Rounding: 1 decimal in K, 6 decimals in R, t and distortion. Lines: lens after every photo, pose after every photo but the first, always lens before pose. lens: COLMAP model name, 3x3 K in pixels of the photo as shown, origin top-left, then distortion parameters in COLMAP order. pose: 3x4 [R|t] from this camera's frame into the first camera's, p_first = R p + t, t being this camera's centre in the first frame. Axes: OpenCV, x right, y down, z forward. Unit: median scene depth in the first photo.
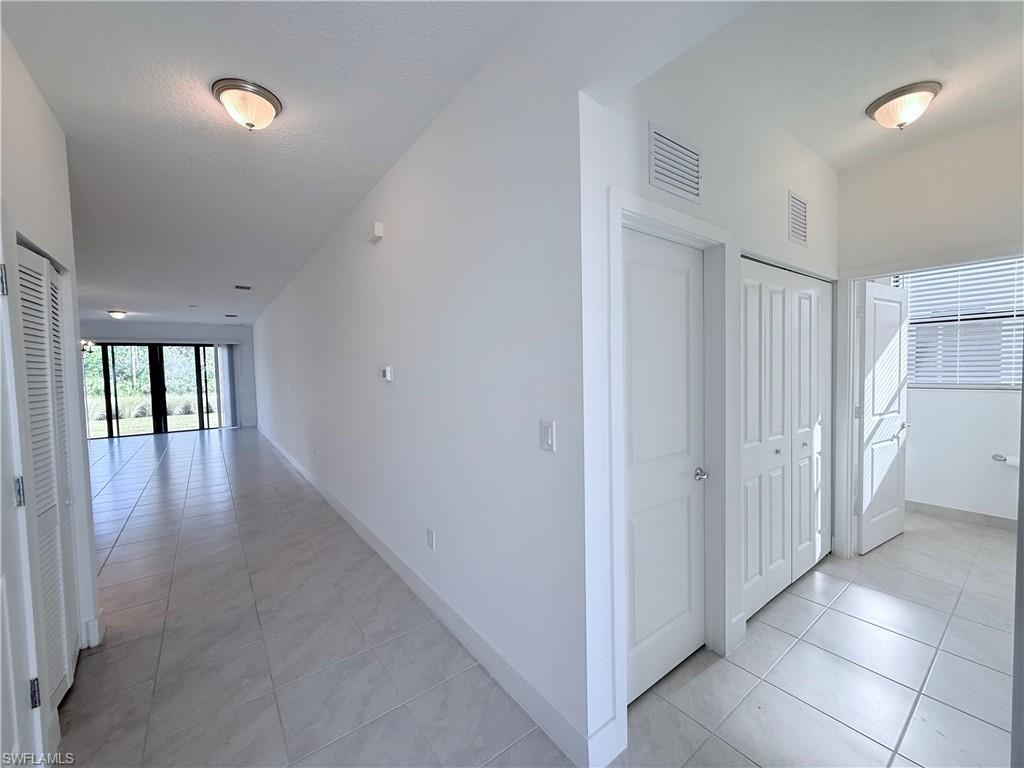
lens RADIAL K [[408.6, 0, 510.3], [0, 408.6, 387.9], [0, 0, 1]] dist [-0.006252, 0.000588]
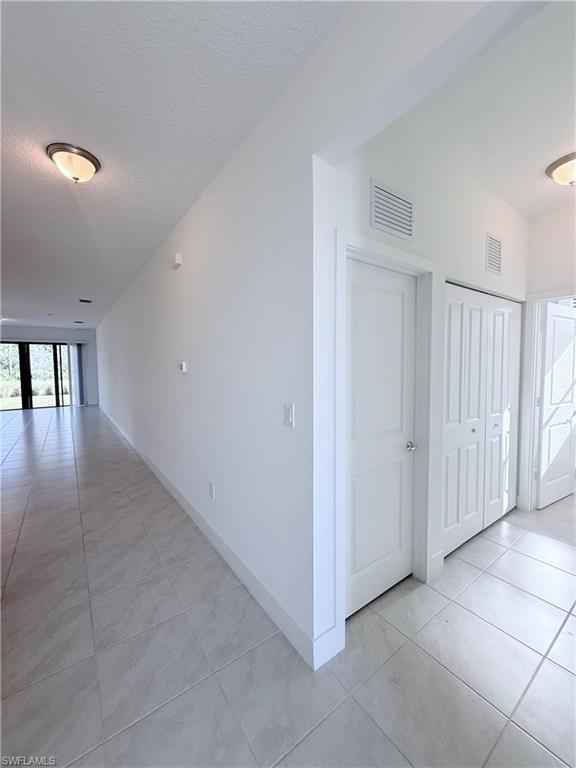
lens RADIAL K [[306.5, 0, 288.3], [0, 306.5, 383.3], [0, 0, 1]] dist [-0.006252, 0.000588]
pose [[0.999791, 0.016385, -0.012215, 0.064095], [-0.016224, 0.999782, 0.013108, -0.000045], [0.012427, -0.012907, 0.999839, 0.000989]]
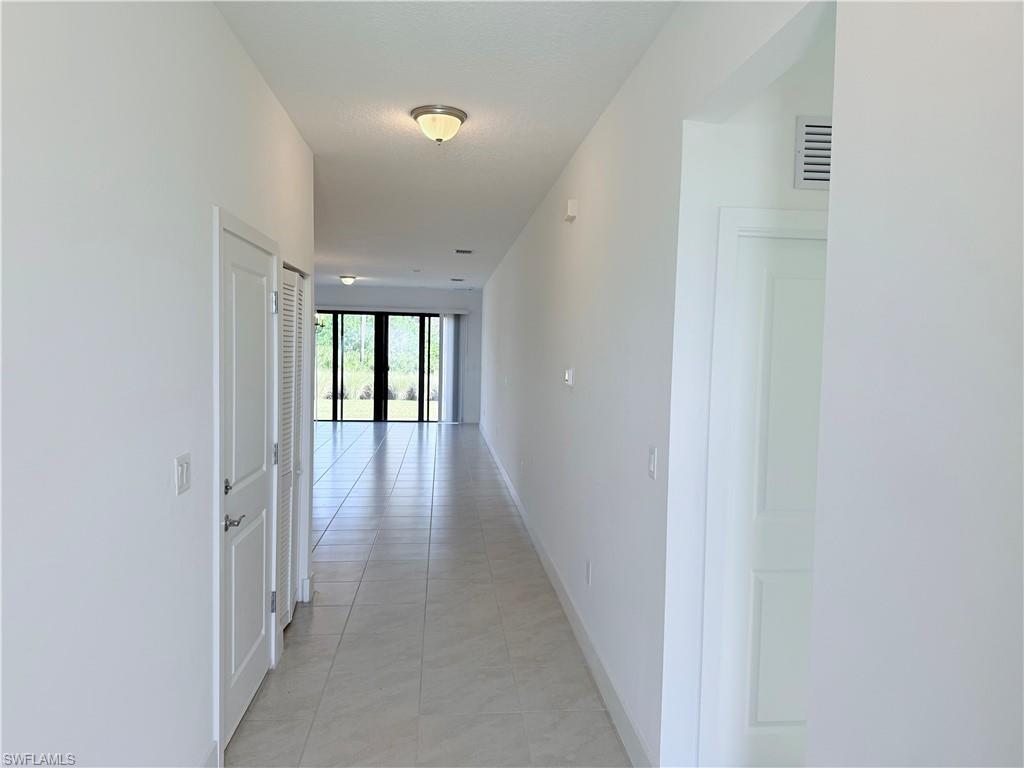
lens RADIAL K [[720.0, 0, 510.0], [0, 720.0, 388.1], [0, 0, 1]] dist [0.036361, -0.039846]
pose [[0.851853, 0.071407, -0.518890, 0.436455], [-0.065798, 0.997404, 0.029239, -0.056983], [0.519632, 0.009235, 0.854341, -0.409891]]
